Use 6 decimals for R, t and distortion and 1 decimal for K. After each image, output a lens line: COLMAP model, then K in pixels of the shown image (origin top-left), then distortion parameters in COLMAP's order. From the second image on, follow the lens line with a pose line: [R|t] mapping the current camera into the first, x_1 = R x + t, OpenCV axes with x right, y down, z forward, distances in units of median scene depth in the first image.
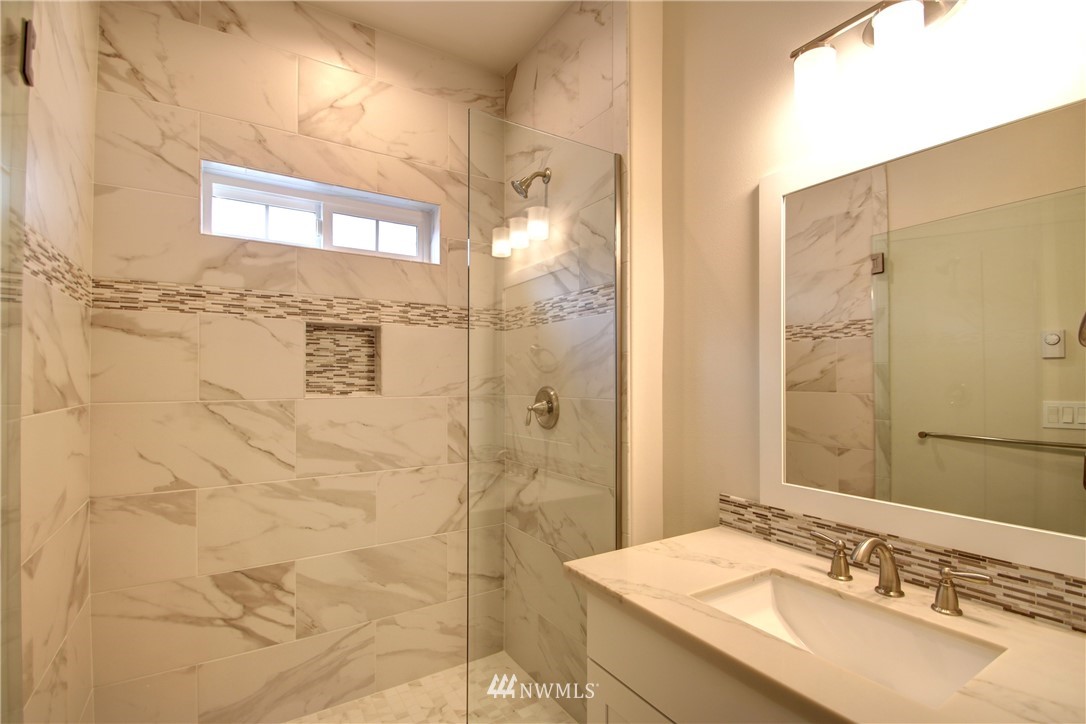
lens RADIAL K [[503.2, 0, 543.4], [0, 503.2, 376.9], [0, 0, 1]] dist [0.001512, -0.000391]
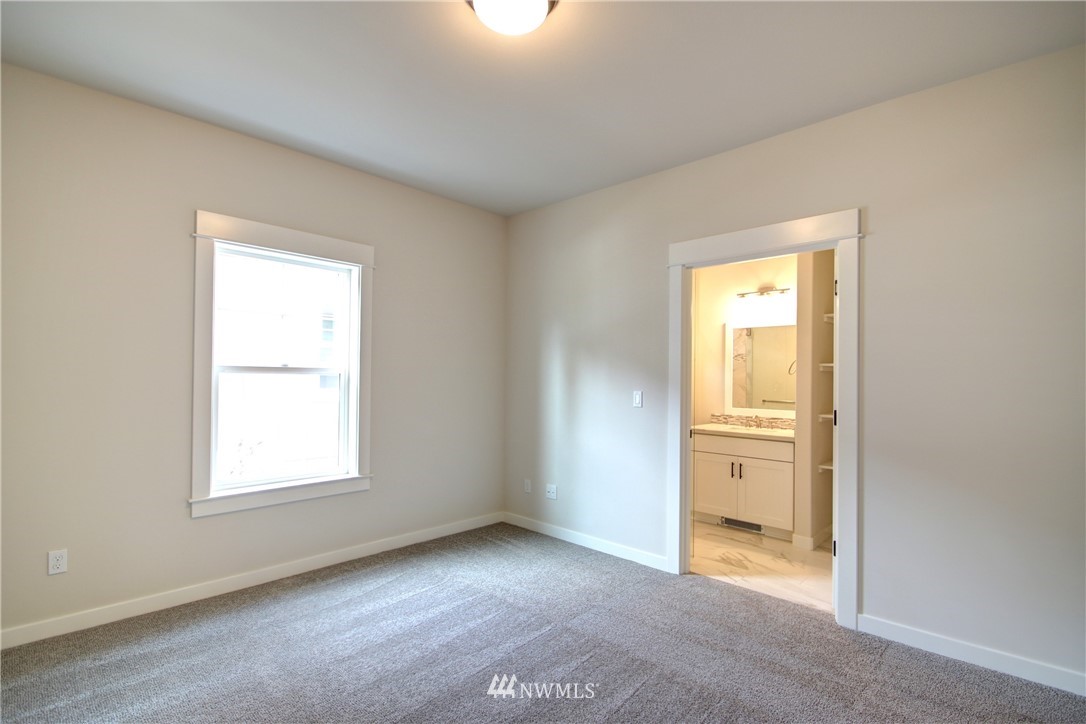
lens RADIAL K [[503.2, 0, 543.4], [0, 503.2, 376.9], [0, 0, 1]] dist [0.001512, -0.000391]
pose [[0.970853, 0.007802, 0.239549, -0.948956], [-0.009253, 0.999945, 0.004933, -0.008924], [-0.239497, -0.007006, 0.970872, -1.215696]]
